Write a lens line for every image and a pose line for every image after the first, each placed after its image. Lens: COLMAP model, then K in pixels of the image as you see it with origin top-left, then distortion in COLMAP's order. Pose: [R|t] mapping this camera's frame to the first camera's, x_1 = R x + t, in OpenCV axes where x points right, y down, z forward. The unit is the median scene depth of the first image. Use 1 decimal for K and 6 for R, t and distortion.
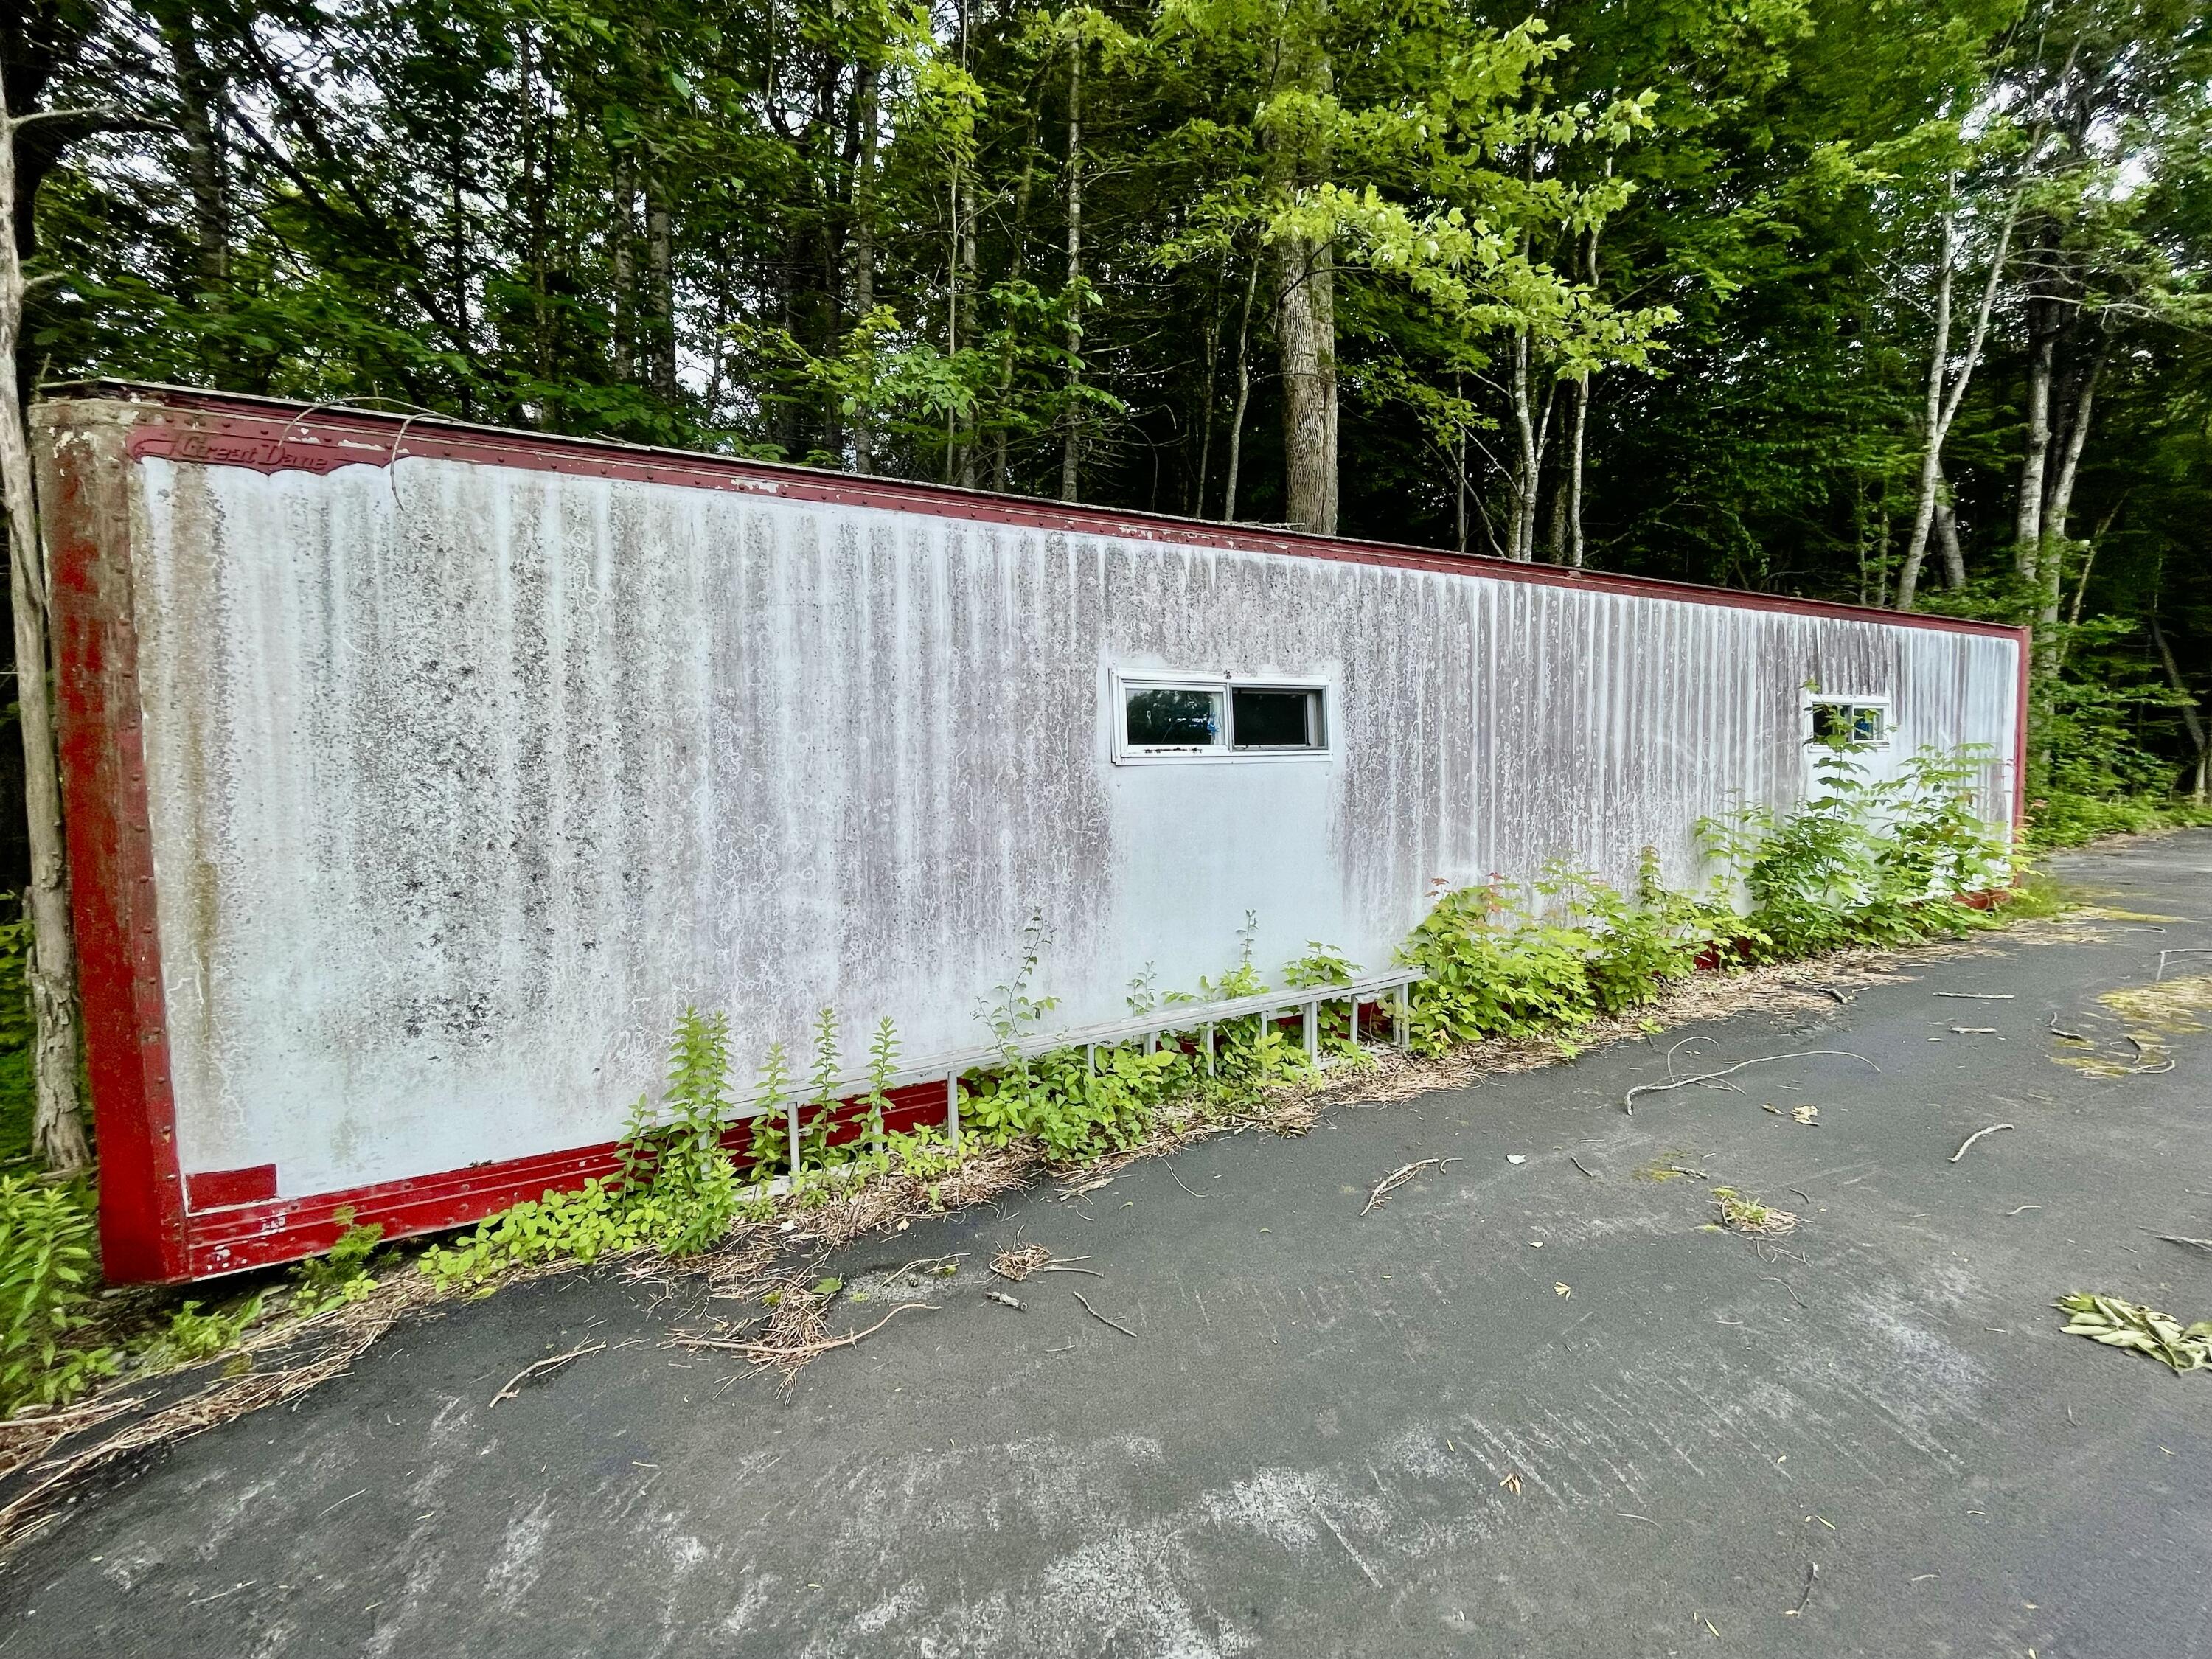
lens RADIAL K [[892.6, 0, 1116.6], [0, 892.6, 827.1], [0, 0, 1]] dist [-0.007424, 0.000072]
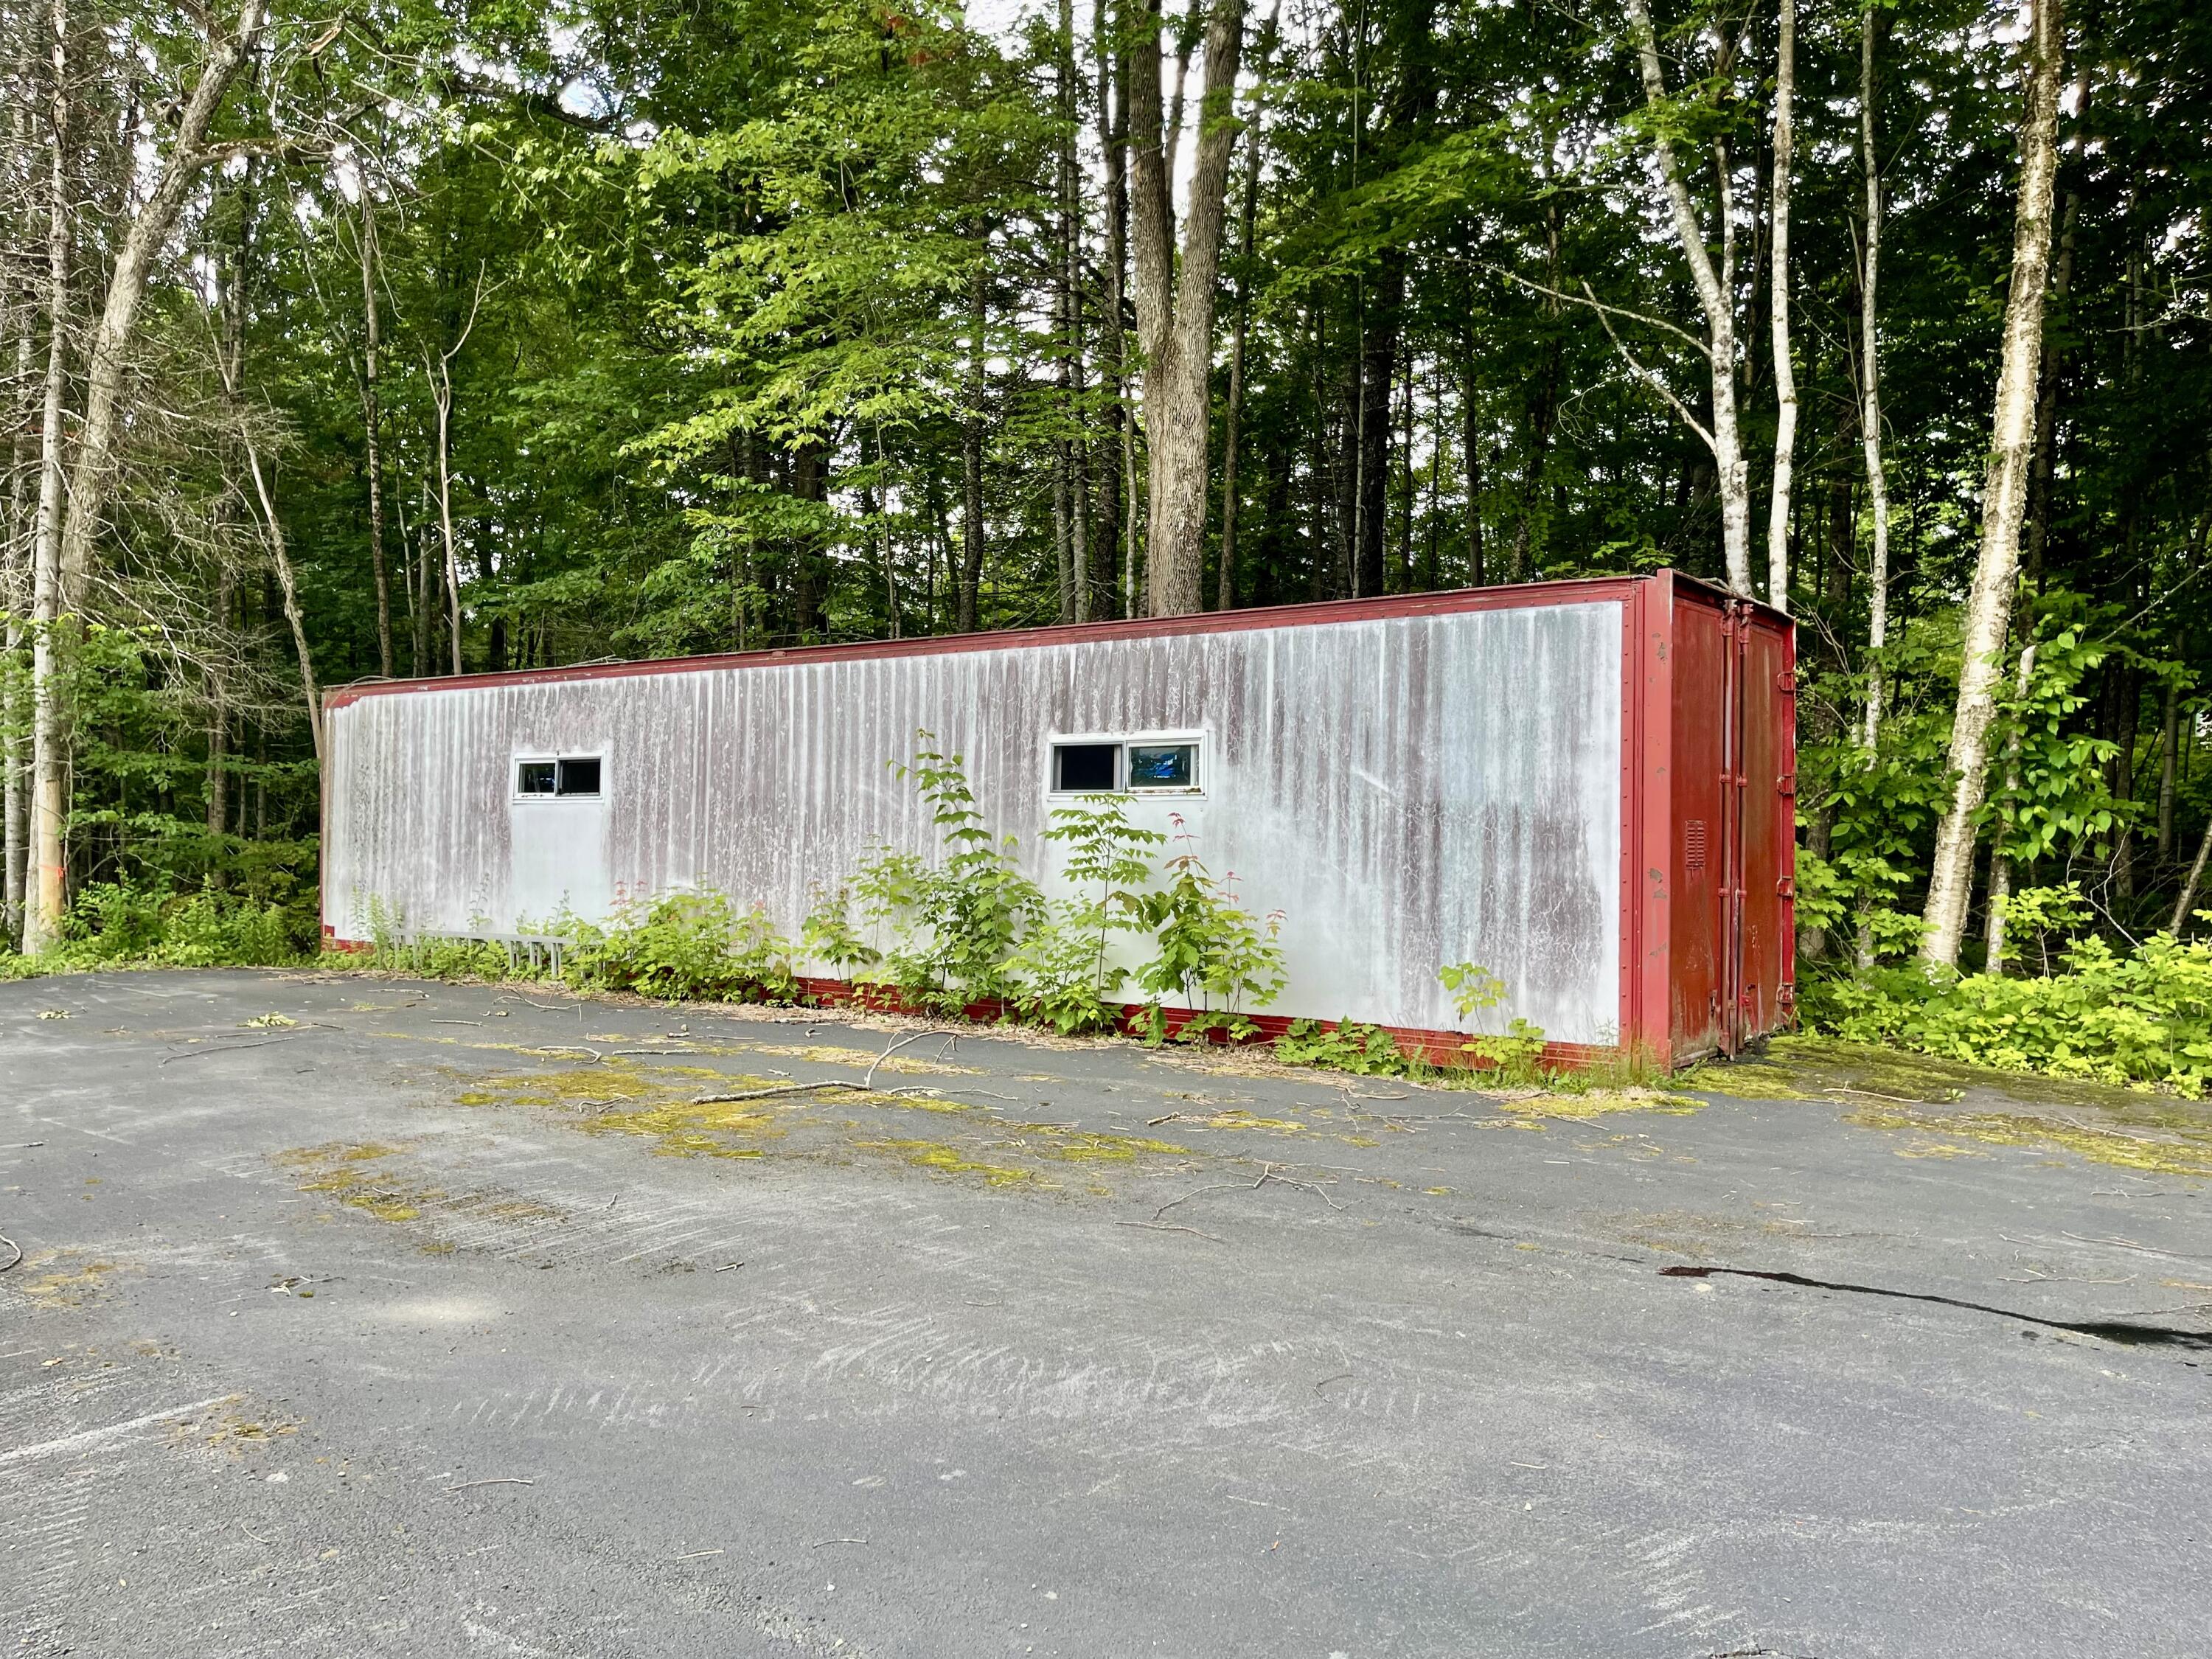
lens RADIAL K [[1661.5, 0, 1098.1], [0, 1661.5, 844.5], [0, 0, 1]] dist [0.086895, -0.066929]
pose [[0.428941, 0.027410, -0.902916, 3.125709], [-0.083135, 0.996495, -0.009244, -0.043175], [0.899499, 0.079029, 0.429717, 0.483489]]
